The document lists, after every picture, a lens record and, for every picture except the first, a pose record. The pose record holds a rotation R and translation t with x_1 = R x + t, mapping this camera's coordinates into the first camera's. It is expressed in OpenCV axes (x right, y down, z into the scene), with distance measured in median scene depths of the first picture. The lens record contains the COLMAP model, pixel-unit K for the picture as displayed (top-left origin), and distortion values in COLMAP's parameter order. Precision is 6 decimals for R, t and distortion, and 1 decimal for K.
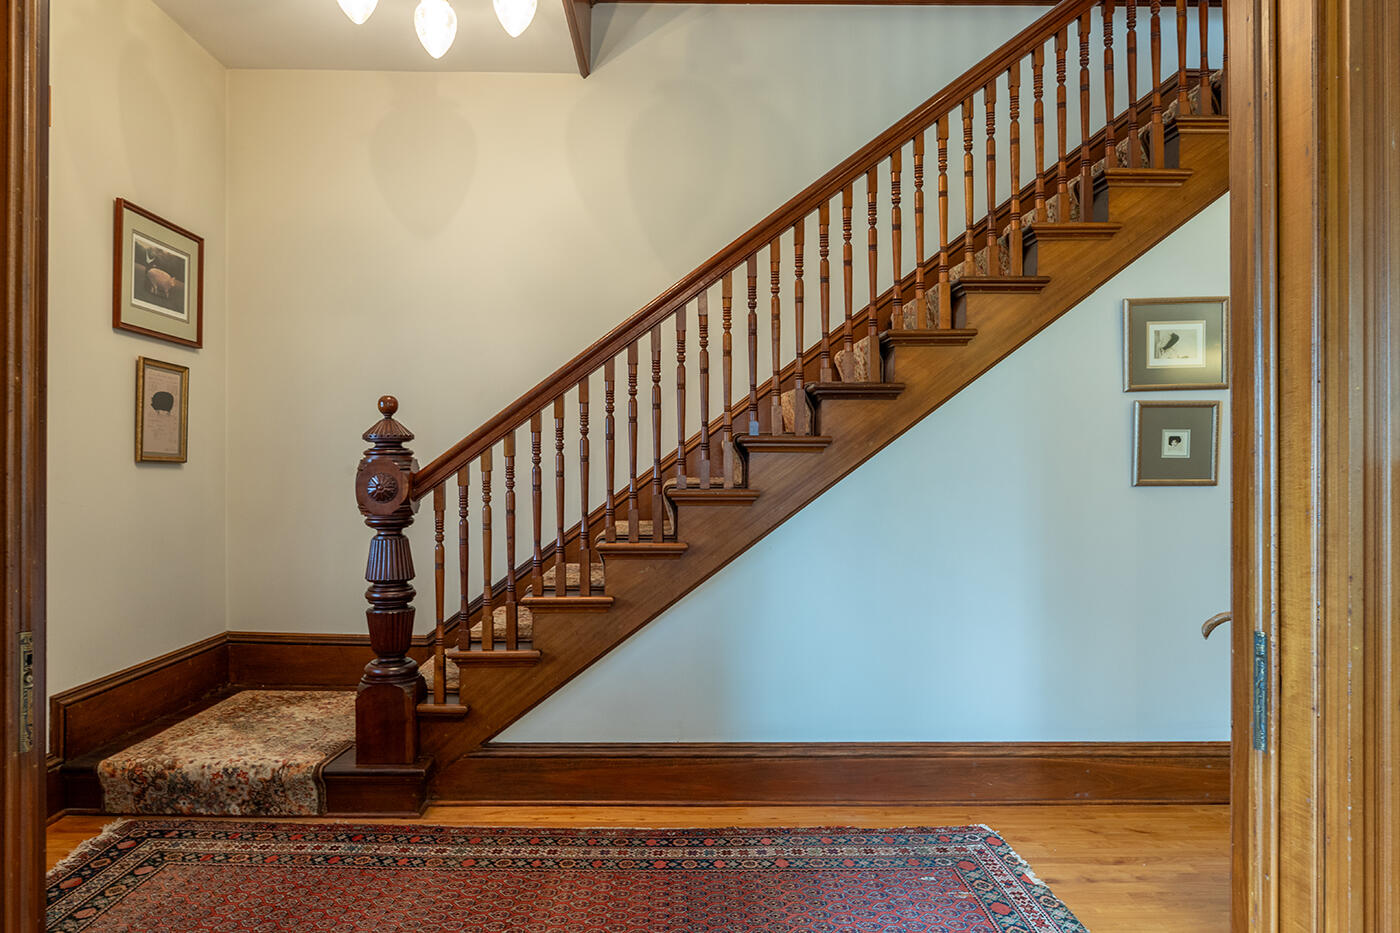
lens RADIAL K [[917.6, 0, 700.0], [0, 917.6, 466.5], [0, 0, 1]] dist [-0.004335, -0.001883]
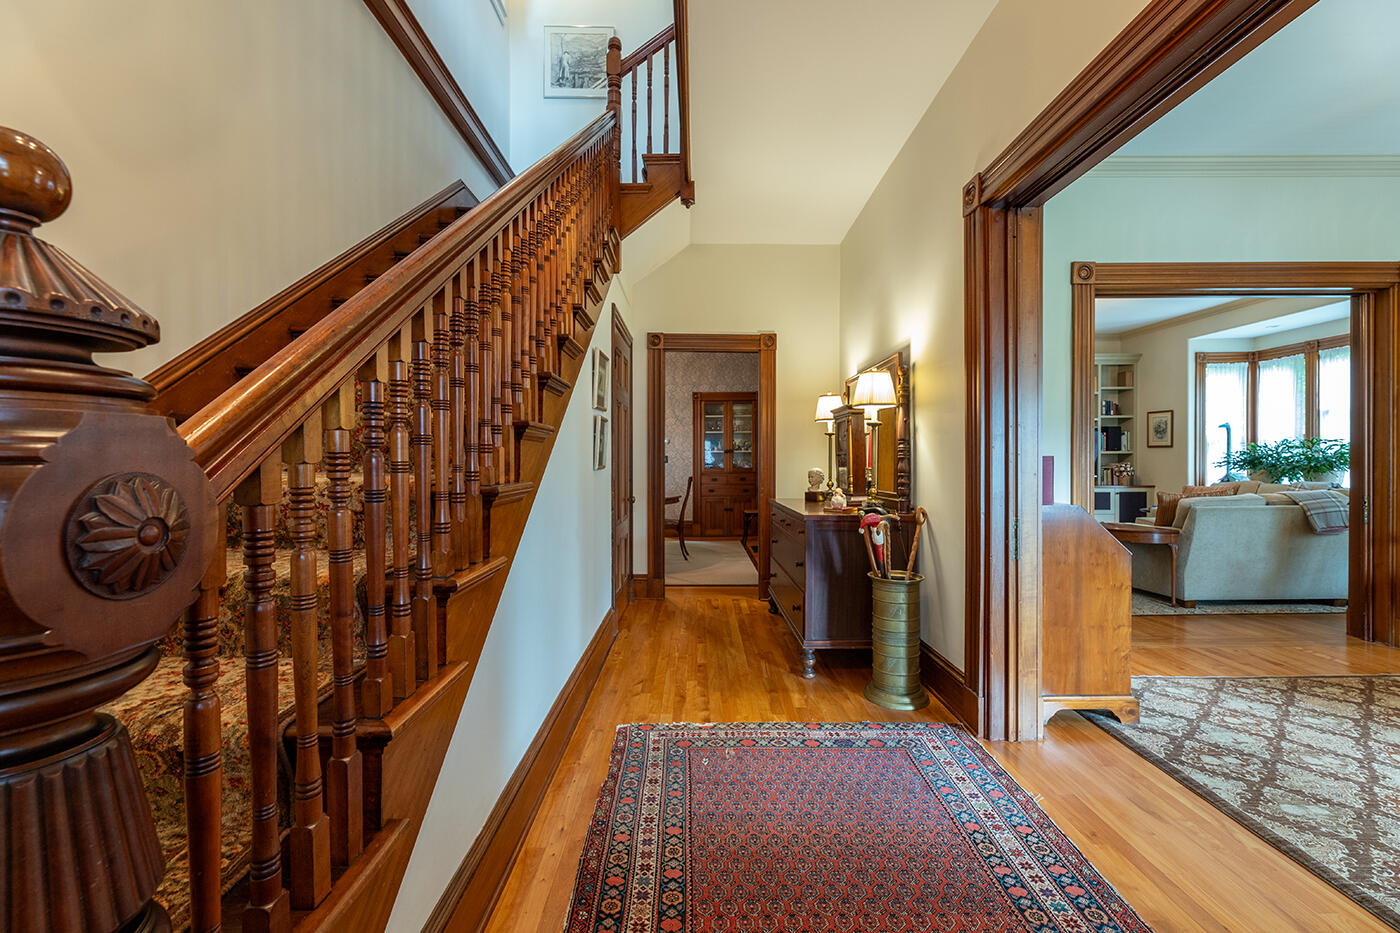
lens RADIAL K [[565.4, 0, 696.6], [0, 565.4, 463.3], [0, 0, 1]] dist [-0.003530, -0.000673]
pose [[0.010425, -0.007180, 0.999920, -0.528309], [-0.002655, 0.999970, 0.007208, 0.004150], [-0.999942, -0.002730, 0.010406, 0.916278]]
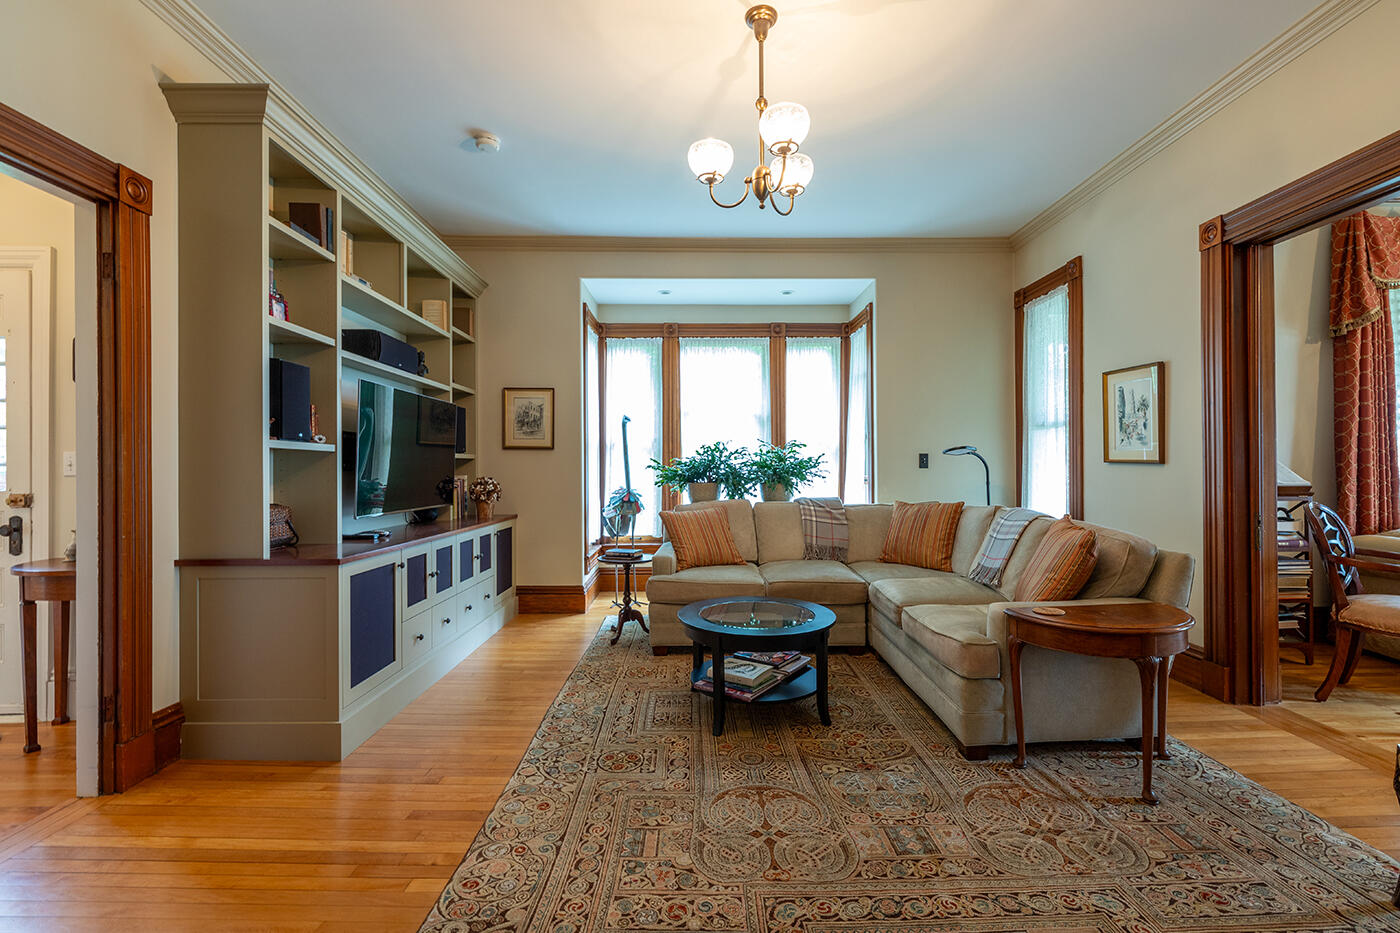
lens RADIAL K [[608.6, 0, 707.3], [0, 608.6, 470.6], [0, 0, 1]] dist [-0.001715, -0.000223]
pose [[-0.999989, 0.004028, -0.002192, 1.642576], [0.004045, 0.999960, -0.007980, 0.015765], [0.002160, -0.007989, -0.999966, 0.451963]]
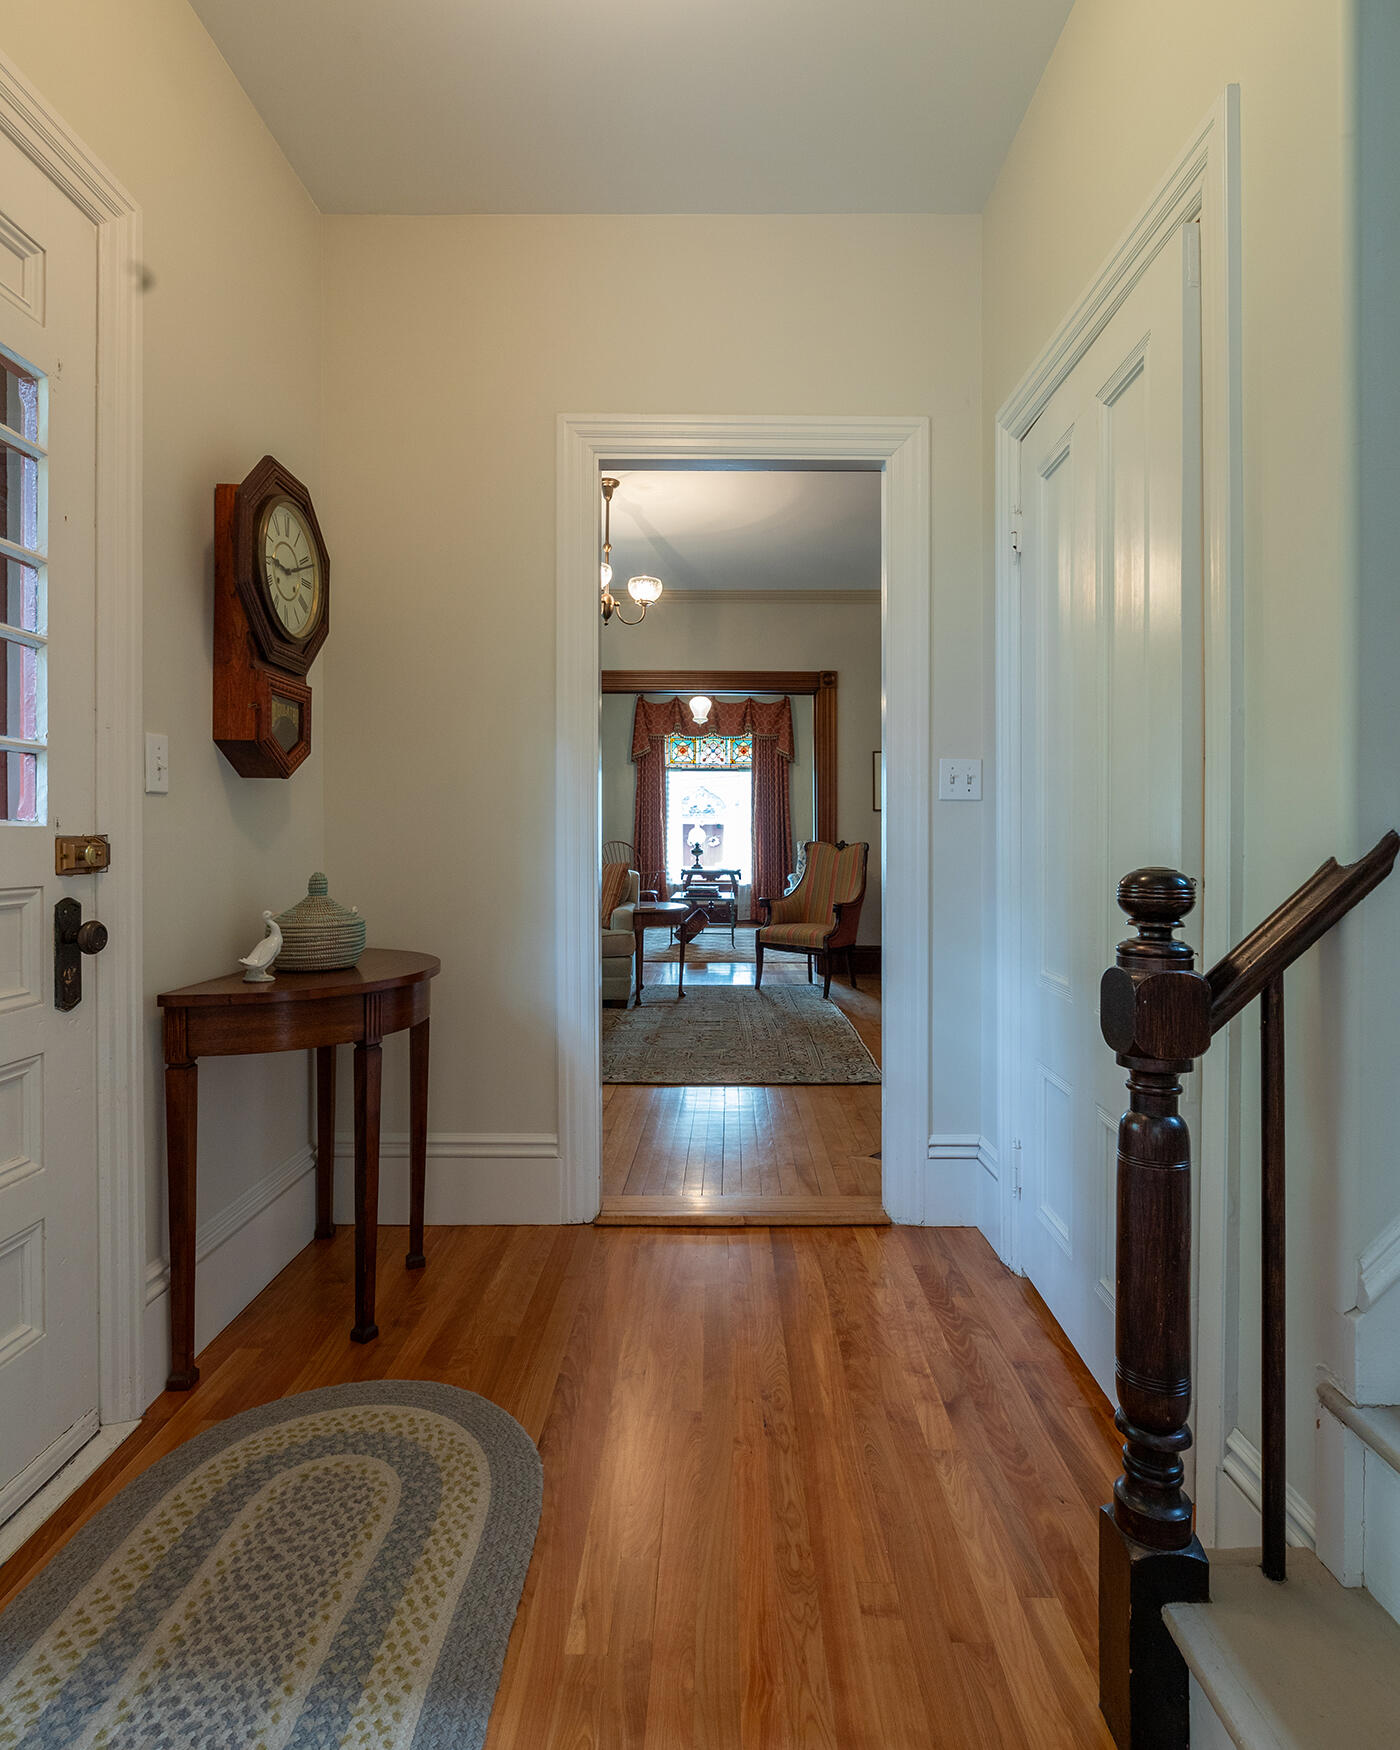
lens RADIAL K [[935.4, 0, 706.8], [0, 935.4, 869.8], [0, 0, 1]] dist [-0.016656, 0.000220]
pose [[-0.029029, 0.030336, -0.999118, 3.302340], [0.003416, 0.999537, 0.030250, 0.046949], [0.999573, -0.002534, -0.029119, -0.146020]]
